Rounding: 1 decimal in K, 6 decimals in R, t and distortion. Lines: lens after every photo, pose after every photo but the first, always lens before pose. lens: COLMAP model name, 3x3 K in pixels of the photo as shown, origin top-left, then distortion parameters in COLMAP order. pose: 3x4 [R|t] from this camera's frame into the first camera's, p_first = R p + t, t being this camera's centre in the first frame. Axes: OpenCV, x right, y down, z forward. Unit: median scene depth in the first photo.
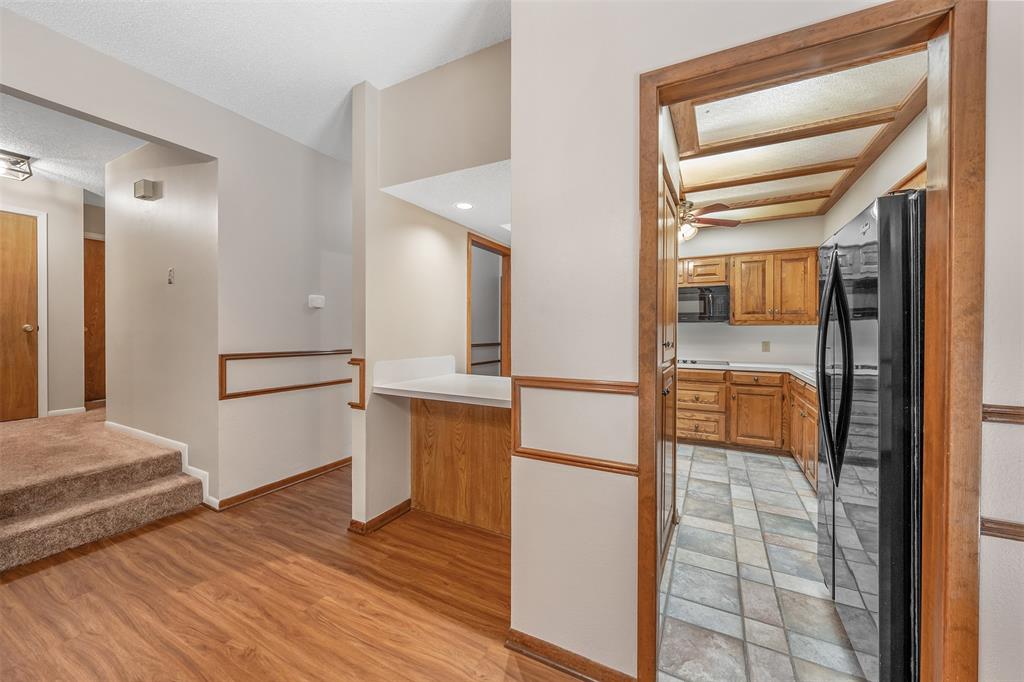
lens RADIAL K [[385.5, 0, 515.2], [0, 385.5, 335.2], [0, 0, 1]] dist [0.000165, -0.000033]
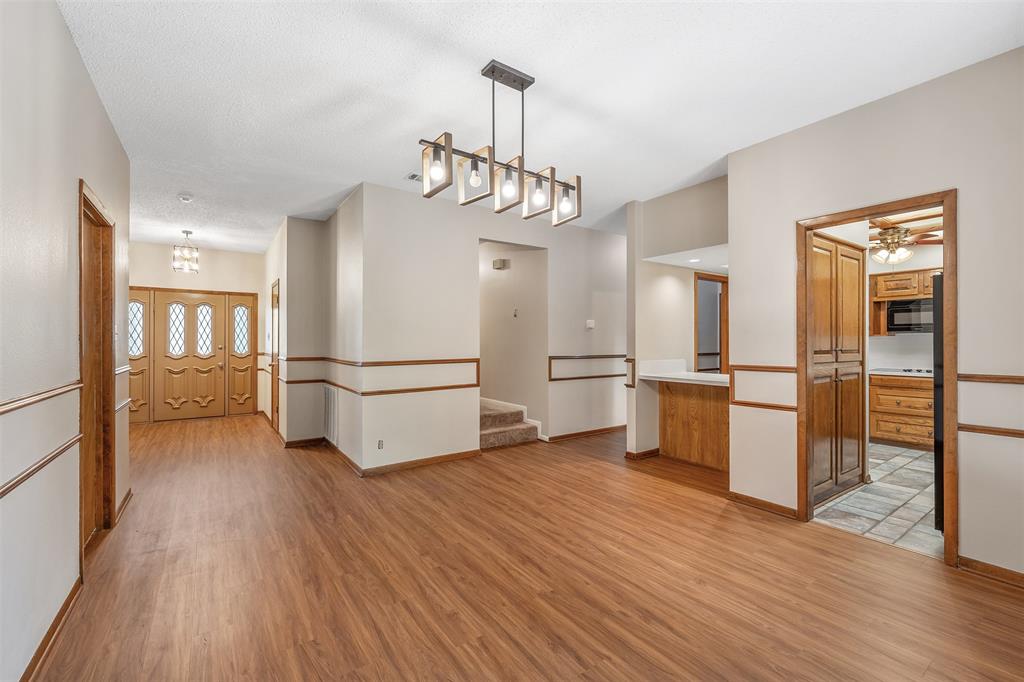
lens RADIAL K [[433.6, 0, 507.7], [0, 433.6, 342.4], [0, 0, 1]] dist [0.001836, 0.000085]
pose [[0.884383, -0.004959, -0.466735, 0.014501], [0.000046, 0.999944, -0.010537, 0.006772], [0.466761, 0.009298, 0.884335, -0.888675]]
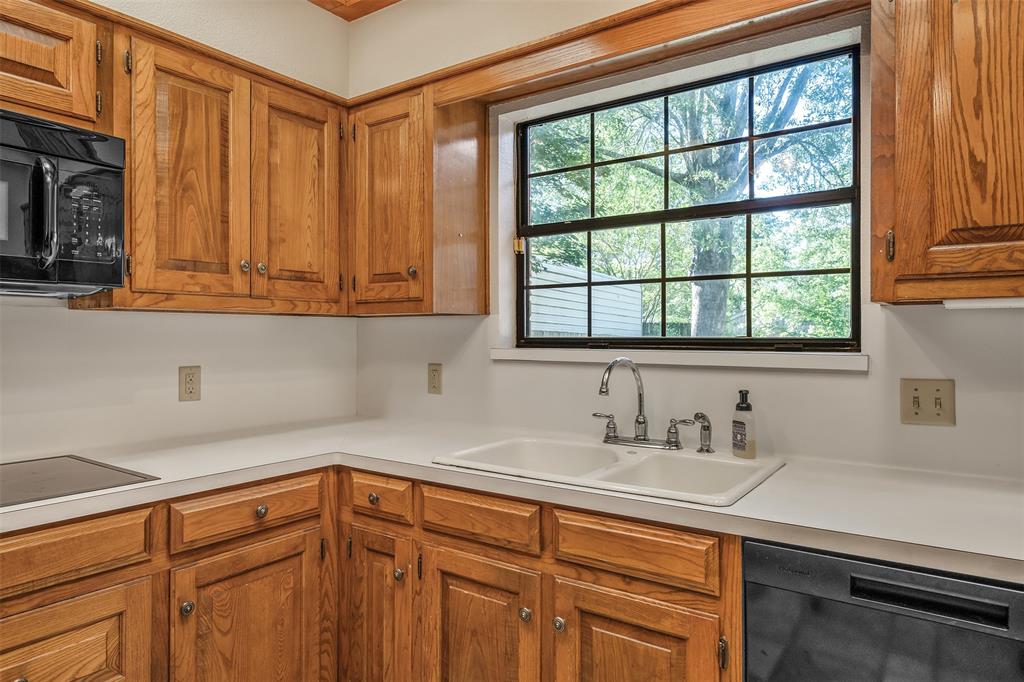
lens RADIAL K [[649.3, 0, 517.0], [0, 649.3, 326.5], [0, 0, 1]] dist [0.003005, 0.000406]
pose [[0.128130, 0.011879, 0.991686, 0.292832], [0.013415, 0.999816, -0.013709, -0.007739], [-0.991667, 0.015060, 0.127947, 1.119001]]
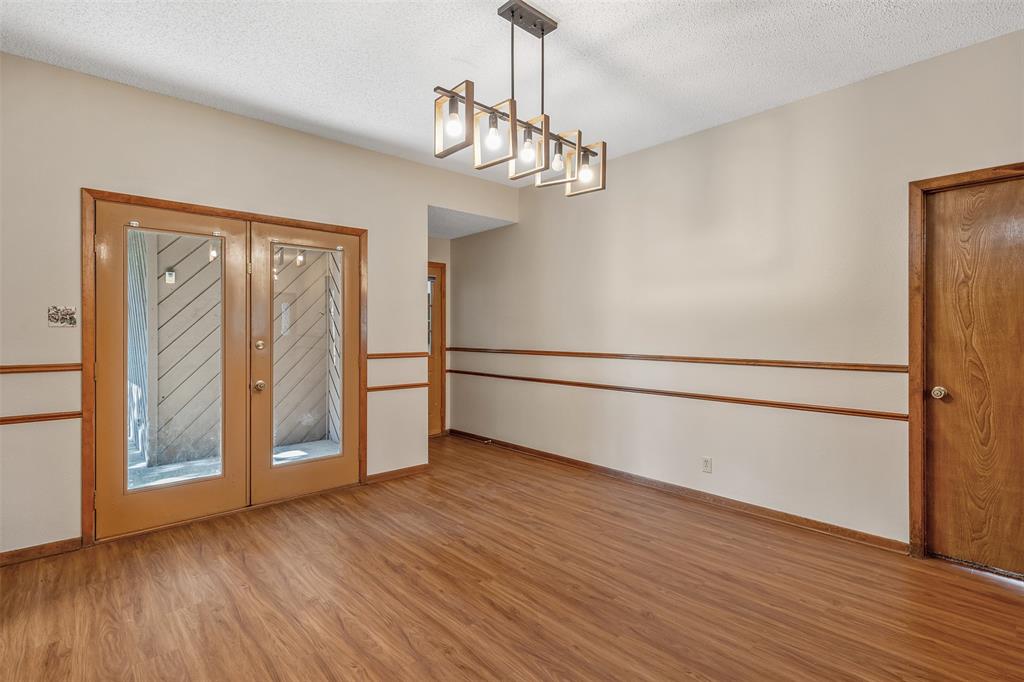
lens RADIAL K [[492.3, 0, 508.3], [0, 492.3, 335.2], [0, 0, 1]] dist [-0.002633, -0.000304]
pose [[-0.936974, -0.003643, 0.349380, -0.676663], [0.001334, 0.999901, 0.014003, -0.009716], [-0.349396, 0.013587, -0.936876, 0.740298]]
